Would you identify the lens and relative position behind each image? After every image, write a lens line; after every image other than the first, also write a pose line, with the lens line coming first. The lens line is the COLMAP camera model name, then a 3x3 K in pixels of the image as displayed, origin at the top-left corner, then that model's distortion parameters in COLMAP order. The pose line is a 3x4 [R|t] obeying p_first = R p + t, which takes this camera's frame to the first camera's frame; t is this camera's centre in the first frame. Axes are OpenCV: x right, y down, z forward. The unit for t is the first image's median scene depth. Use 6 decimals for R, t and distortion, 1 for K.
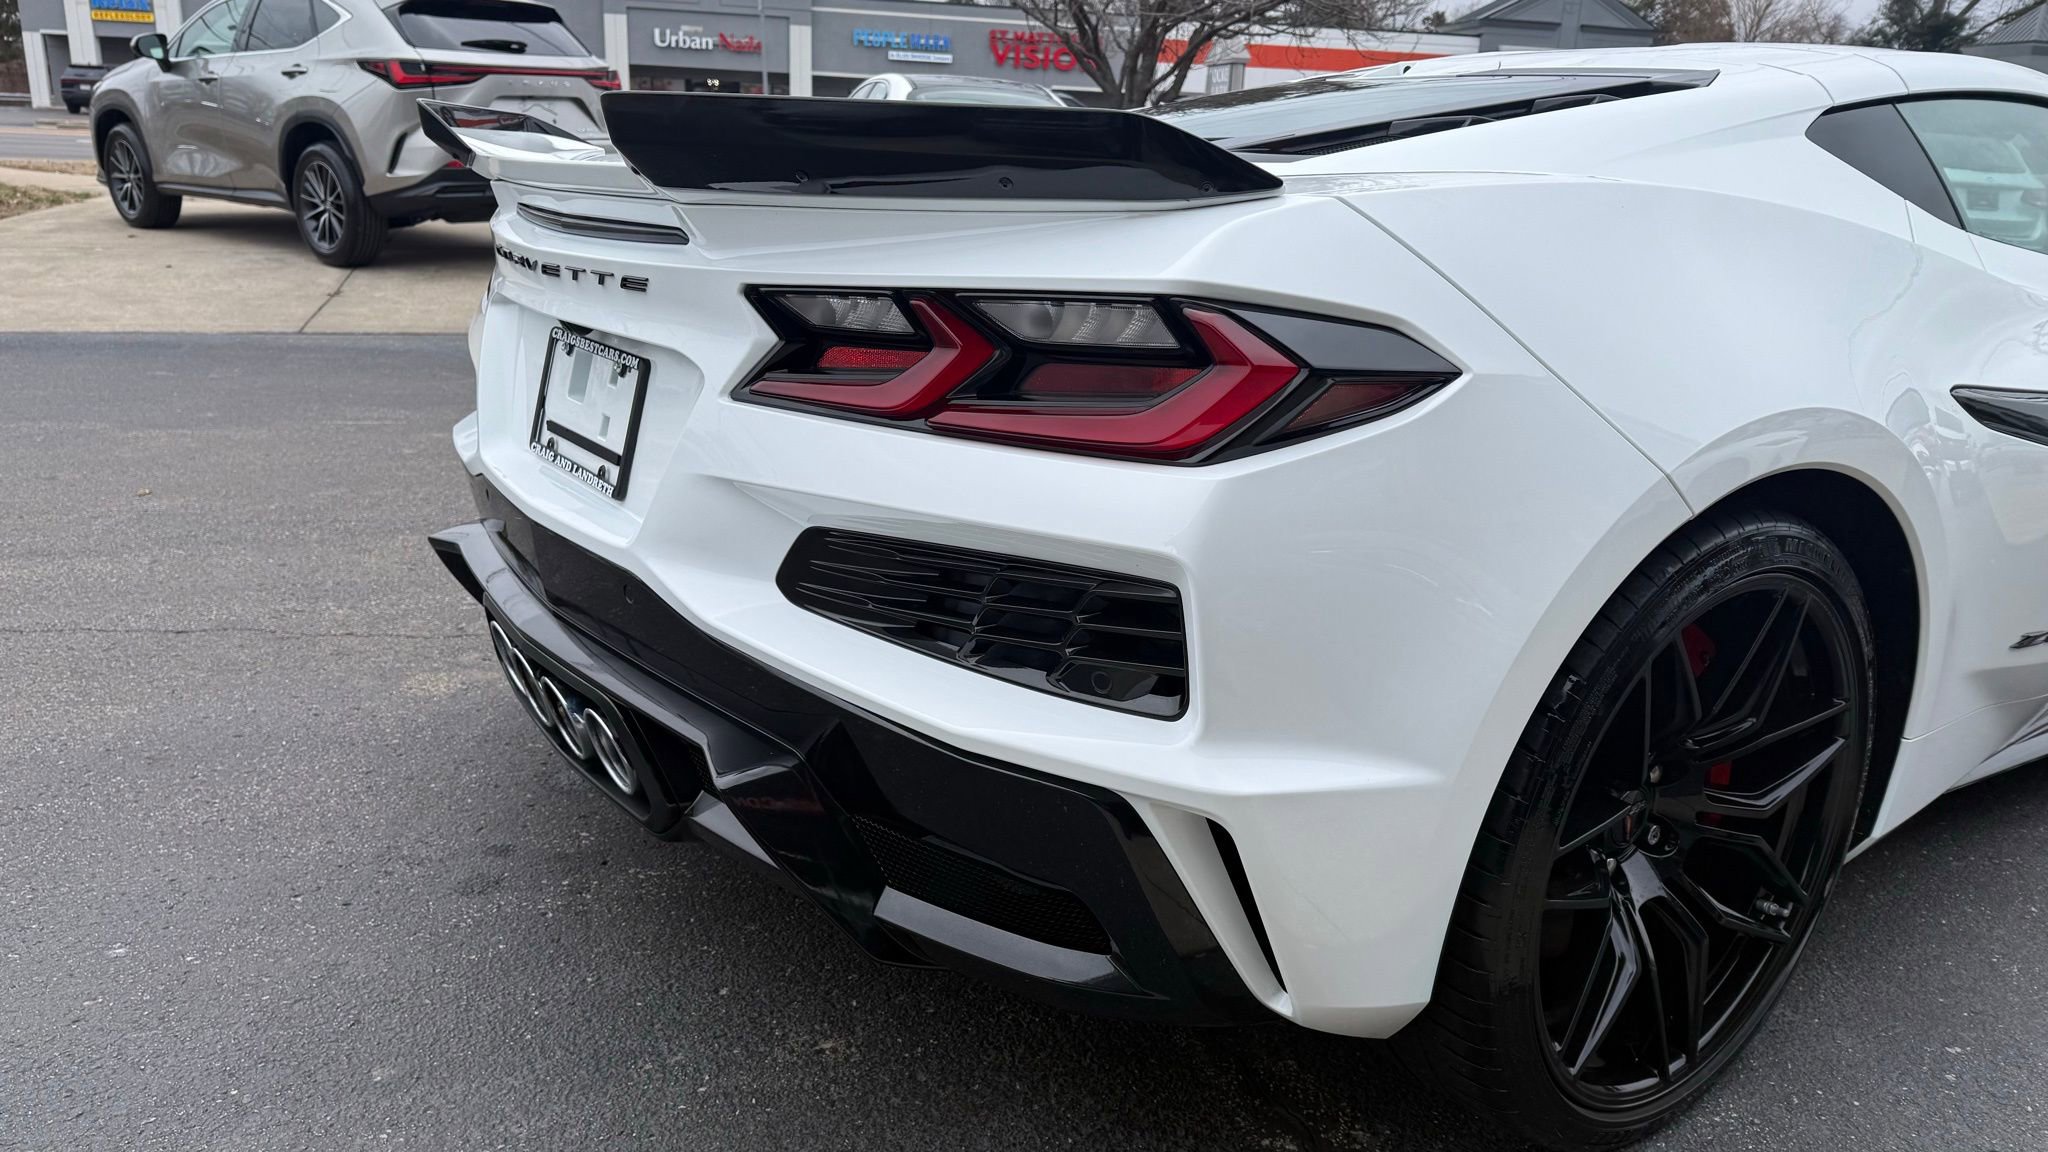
lens RADIAL K [[1430.7, 0, 1024.0], [0, 1430.7, 576.0], [0, 0, 1]] dist [0.074406, -0.101883]
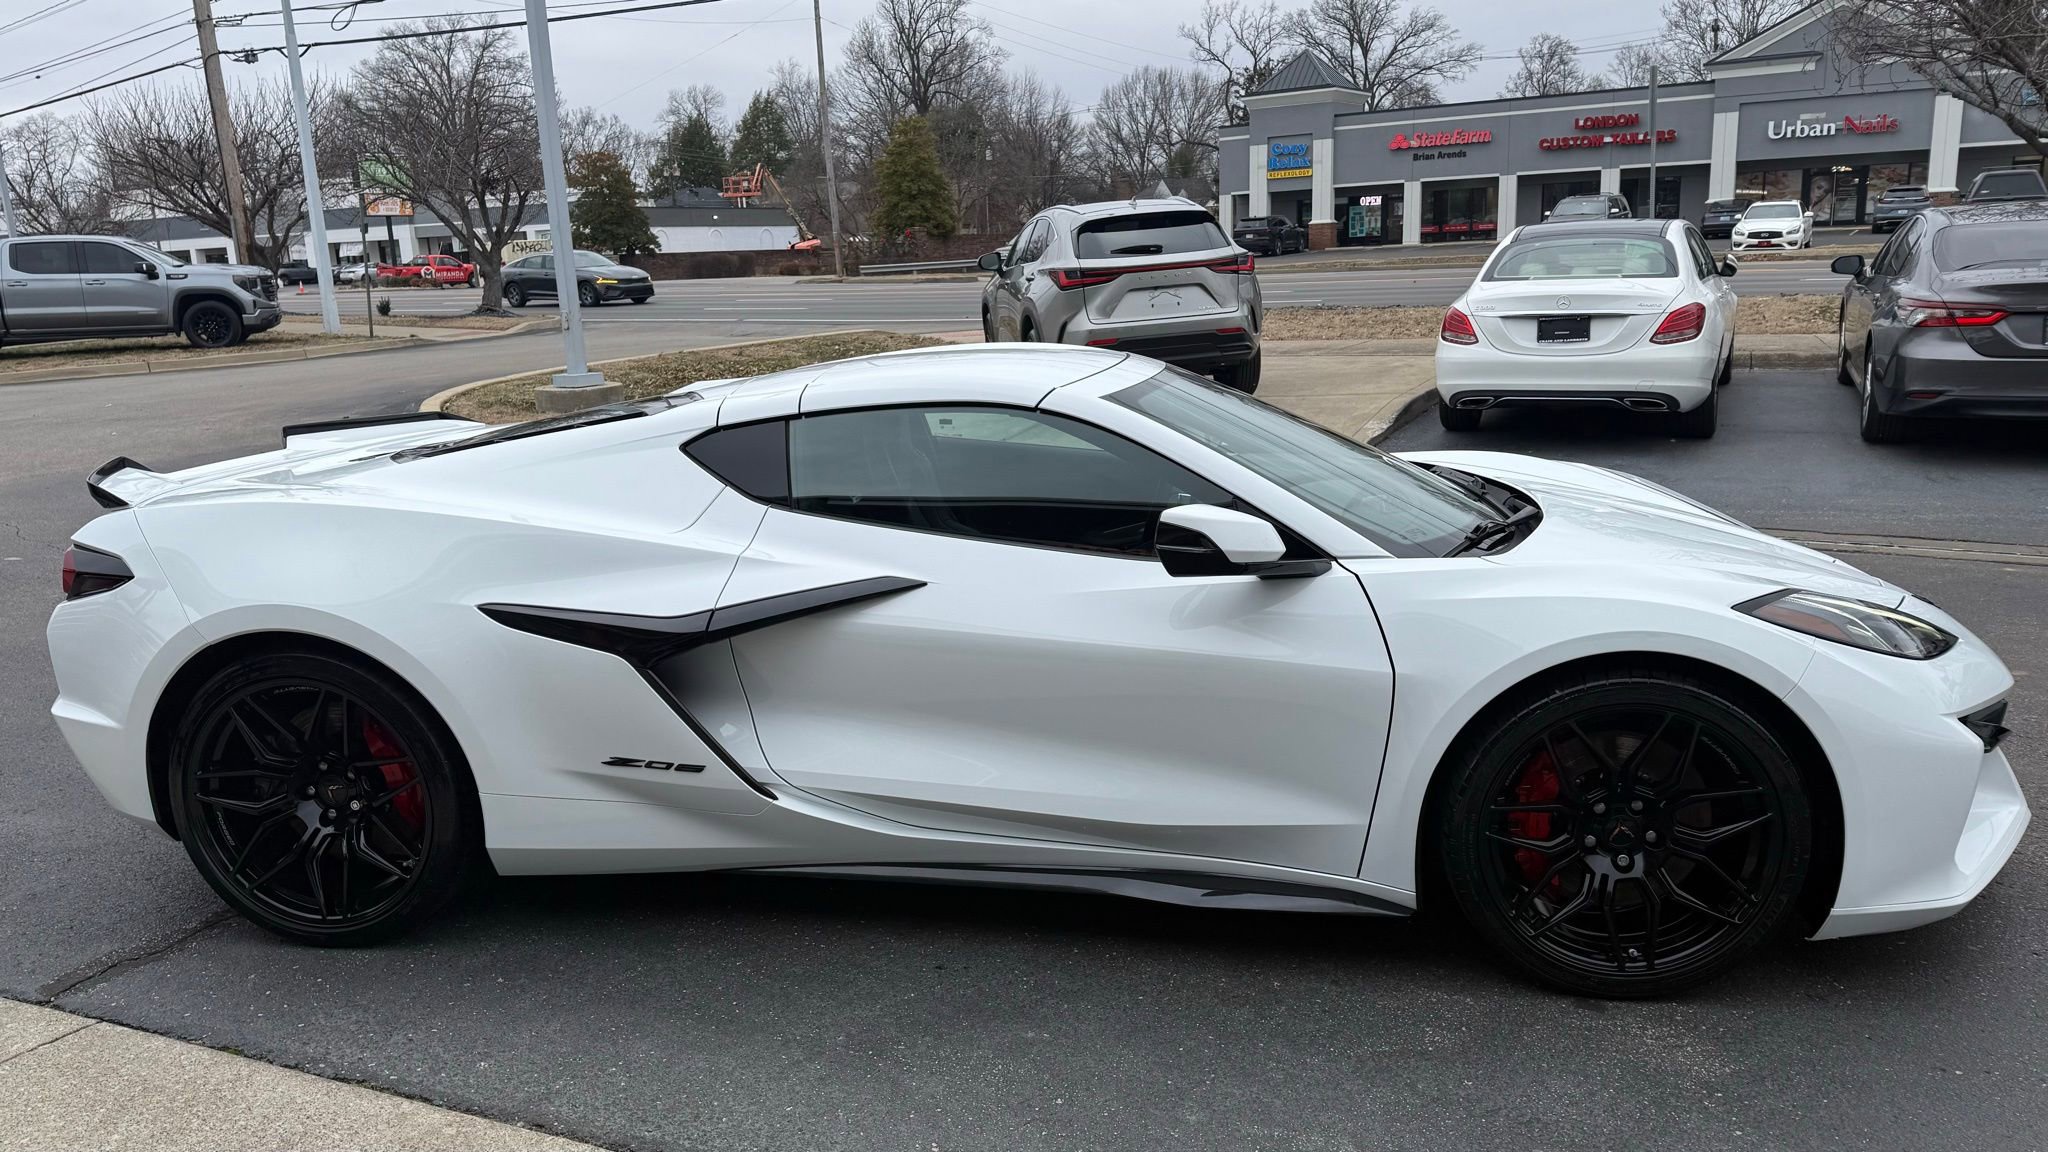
lens RADIAL K [[1430.7, 0, 1024.0], [0, 1430.7, 576.0], [0, 0, 1]] dist [0.074406, -0.101883]
pose [[0.720358, 0.081745, -0.688768, 2.171317], [-0.126035, 0.991926, -0.014091, -0.203205], [0.682055, 0.096959, 0.724845, 0.107275]]
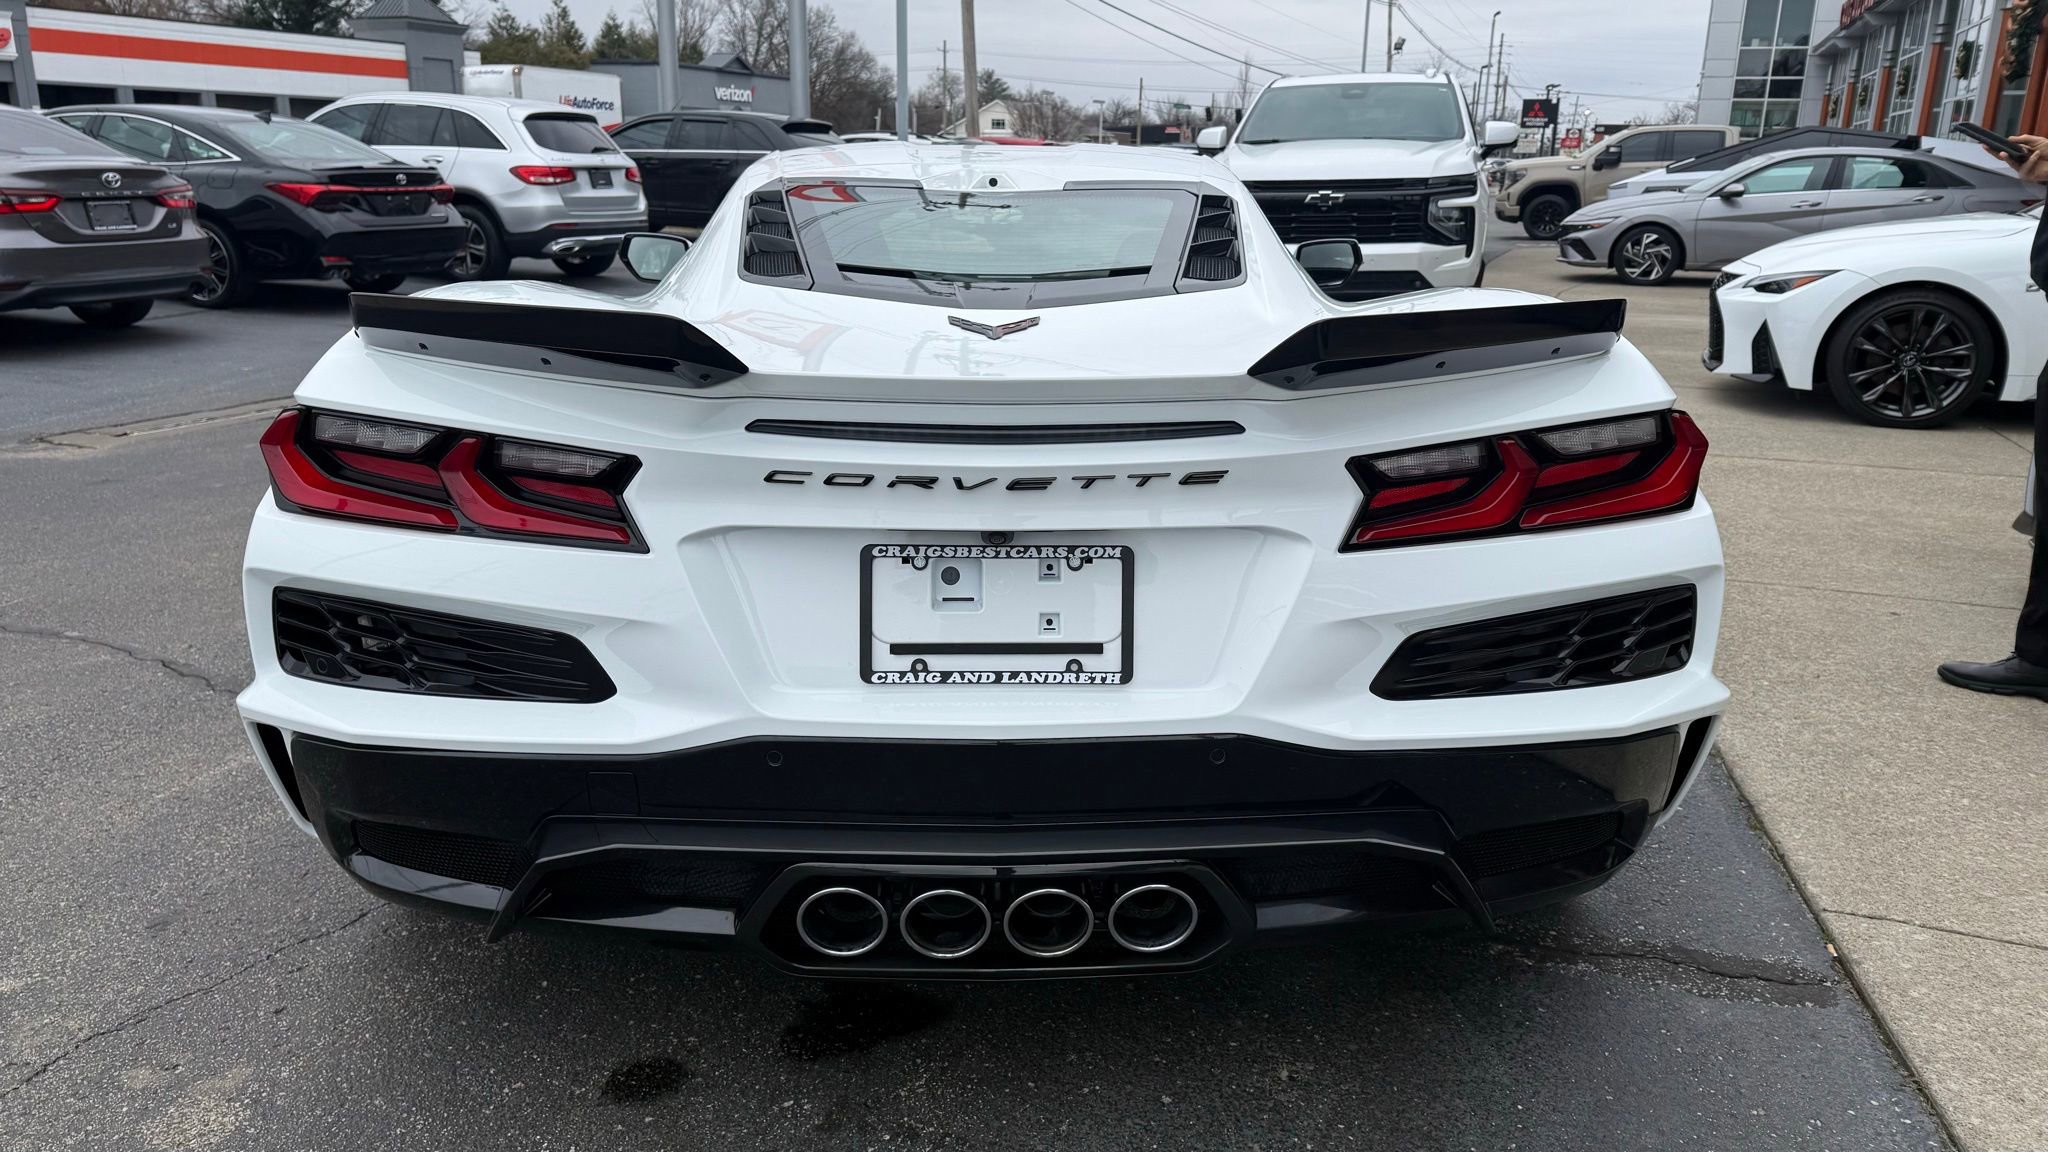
lens RADIAL K [[1473.3, 0, 1024.0], [0, 1473.3, 576.0], [0, 0, 1]] dist [-0.006366, -0.006660]
pose [[0.549330, -0.254994, 0.795748, -1.002986], [0.239199, 0.960436, 0.142641, -0.259894], [-0.800638, 0.111985, 0.588590, 0.377518]]
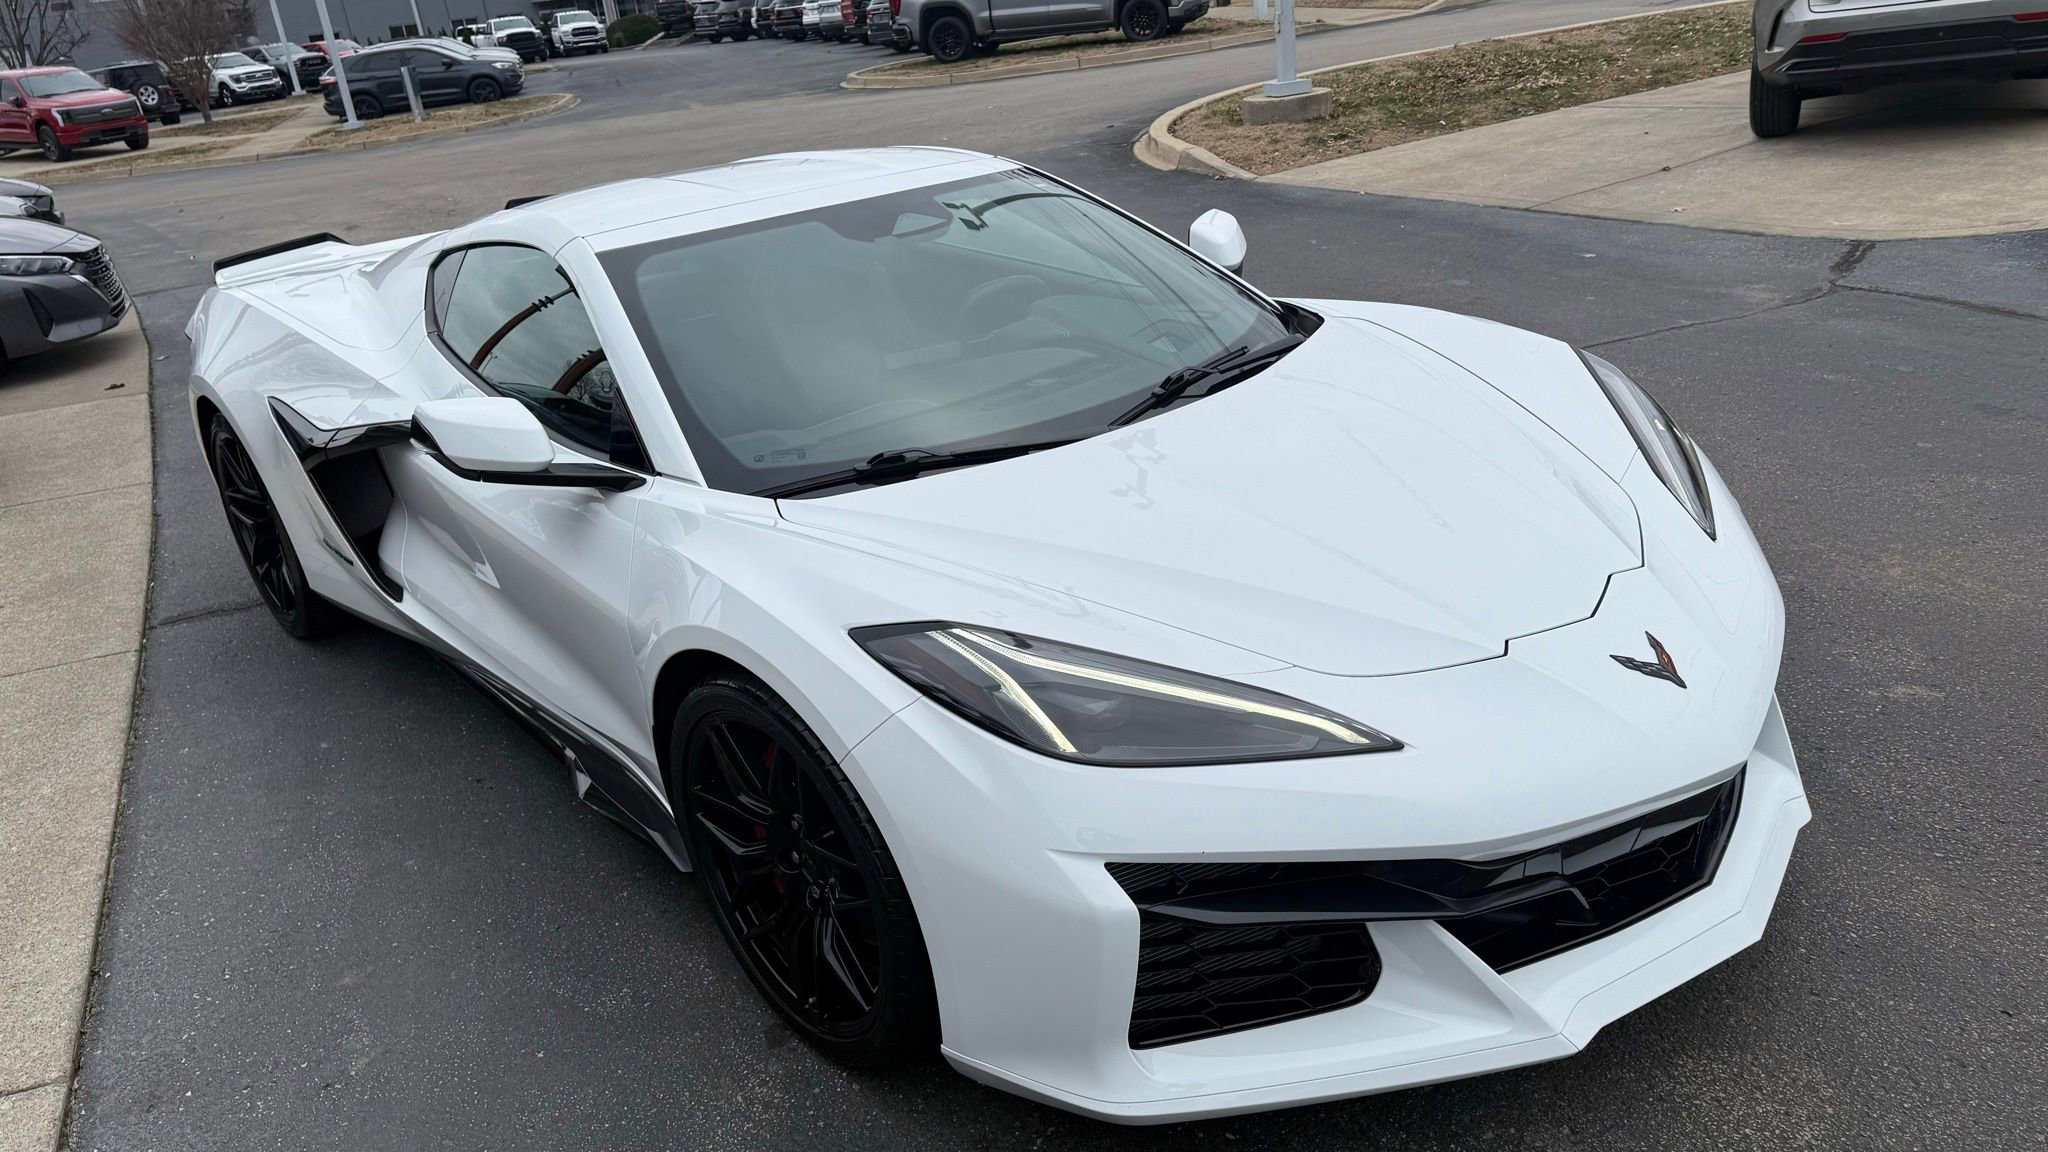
lens RADIAL K [[1427.9, 0, 1014.9], [0, 1427.9, 581.9], [0, 0, 1]] dist [0.069359, -0.078903]
pose [[0.099970, 0.329318, -0.938912, 2.688787], [-0.170027, 0.935414, 0.309987, -0.686186], [0.980356, 0.128651, 0.149506, 1.658532]]
